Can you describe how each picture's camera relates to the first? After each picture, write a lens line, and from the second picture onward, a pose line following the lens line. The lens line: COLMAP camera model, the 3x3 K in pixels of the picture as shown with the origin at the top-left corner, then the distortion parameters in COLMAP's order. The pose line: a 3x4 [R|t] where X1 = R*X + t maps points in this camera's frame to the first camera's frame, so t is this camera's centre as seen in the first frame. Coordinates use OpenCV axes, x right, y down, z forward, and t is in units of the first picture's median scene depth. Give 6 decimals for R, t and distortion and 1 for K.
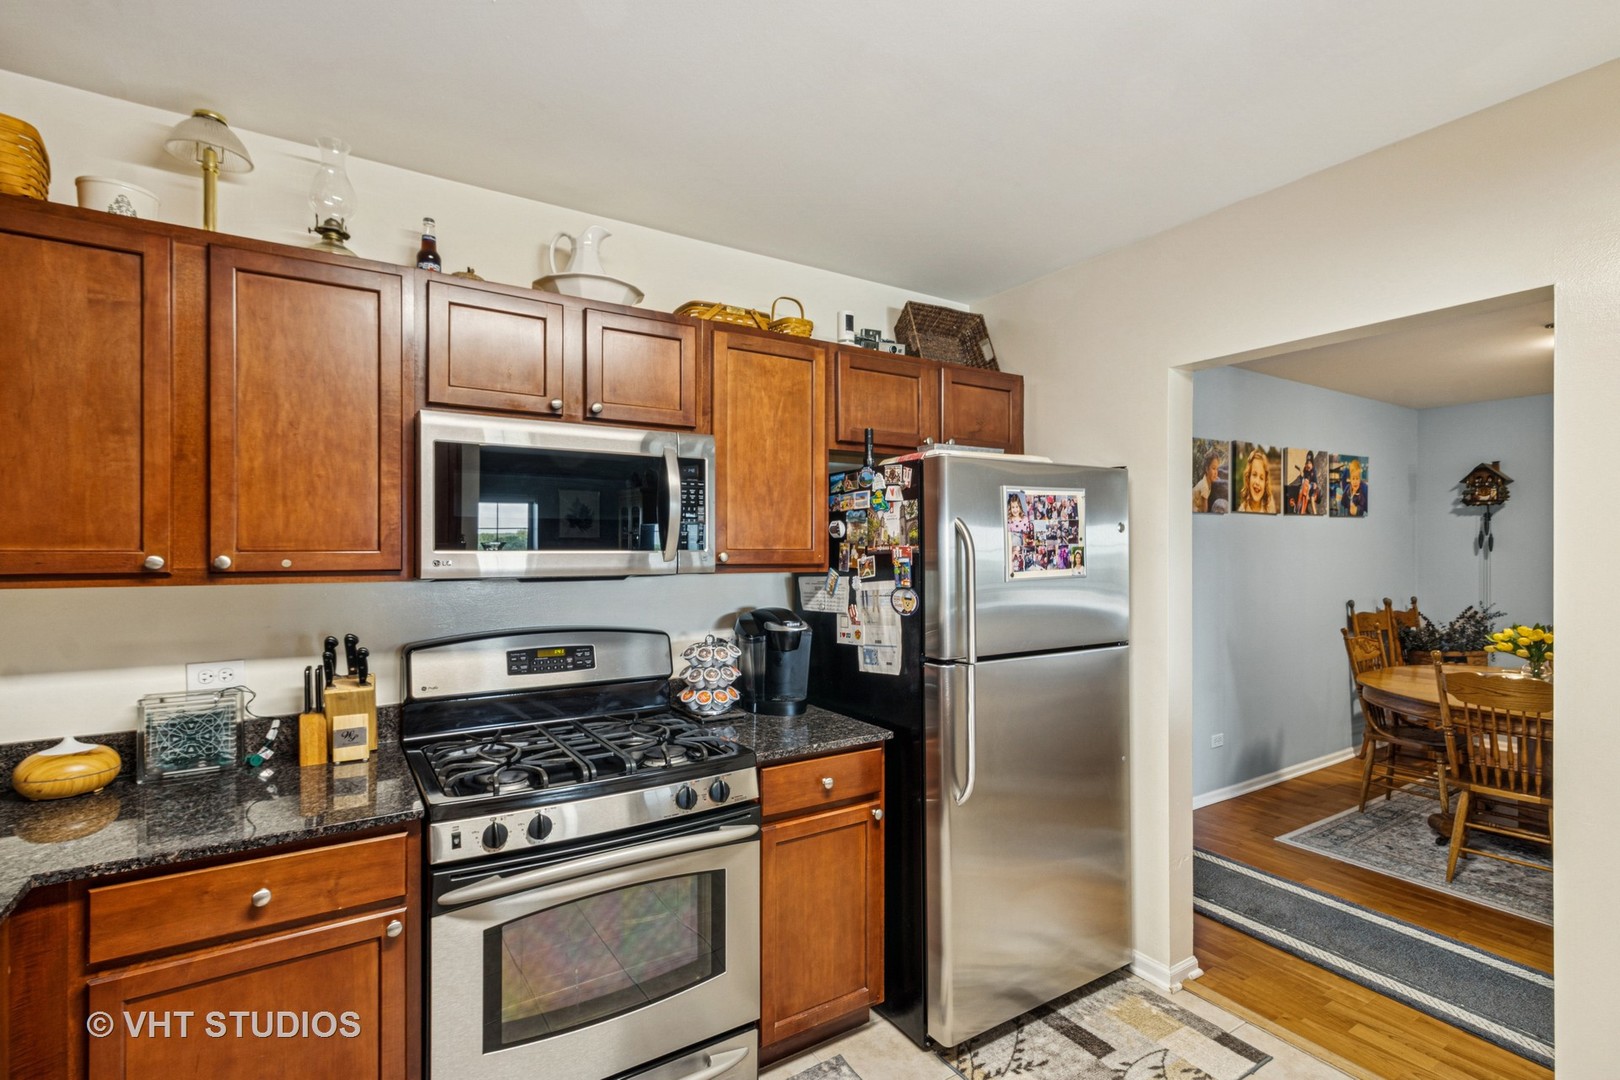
lens RADIAL K [[759.5, 0, 810.0], [0, 759.5, 540.0], [0, 0, 1]] dist [0.007811, 0.000034]
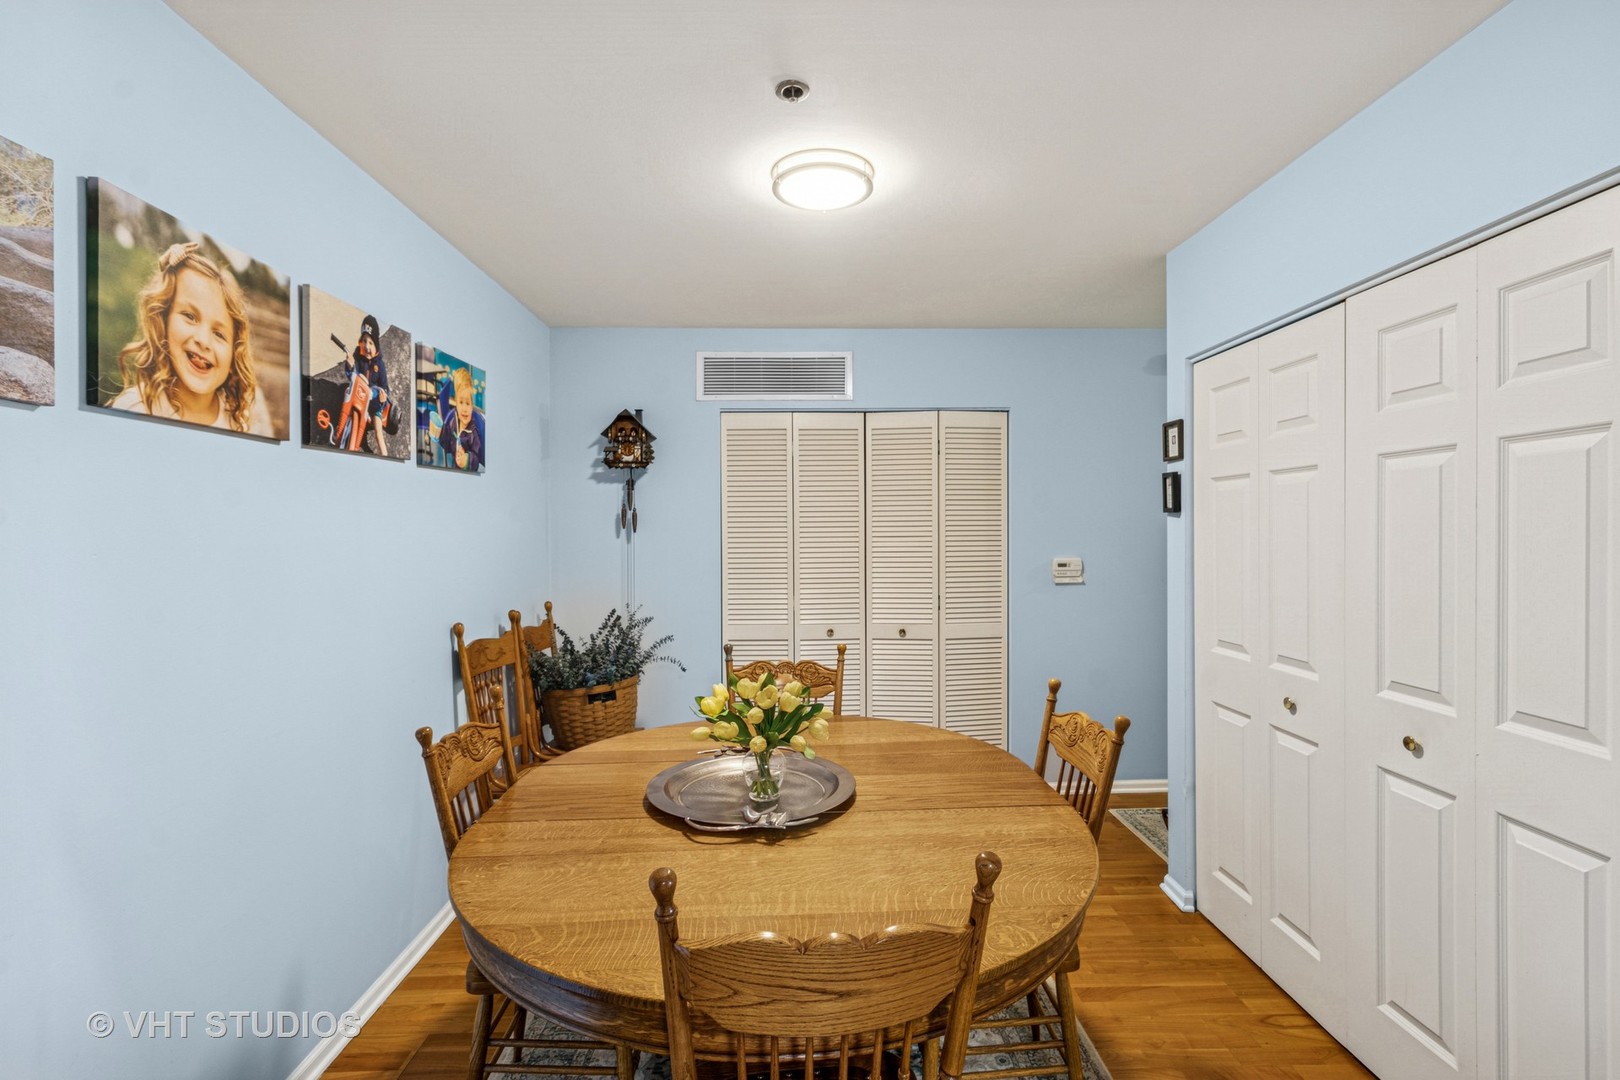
lens RADIAL K [[759.5, 0, 810.0], [0, 759.5, 540.0], [0, 0, 1]] dist [0.007811, 0.000034]
pose [[0.522791, -0.014383, 0.852340, 0.374923], [-0.002056, 0.999833, 0.018133, 0.008990], [-0.852458, -0.011232, 0.522674, 0.497210]]
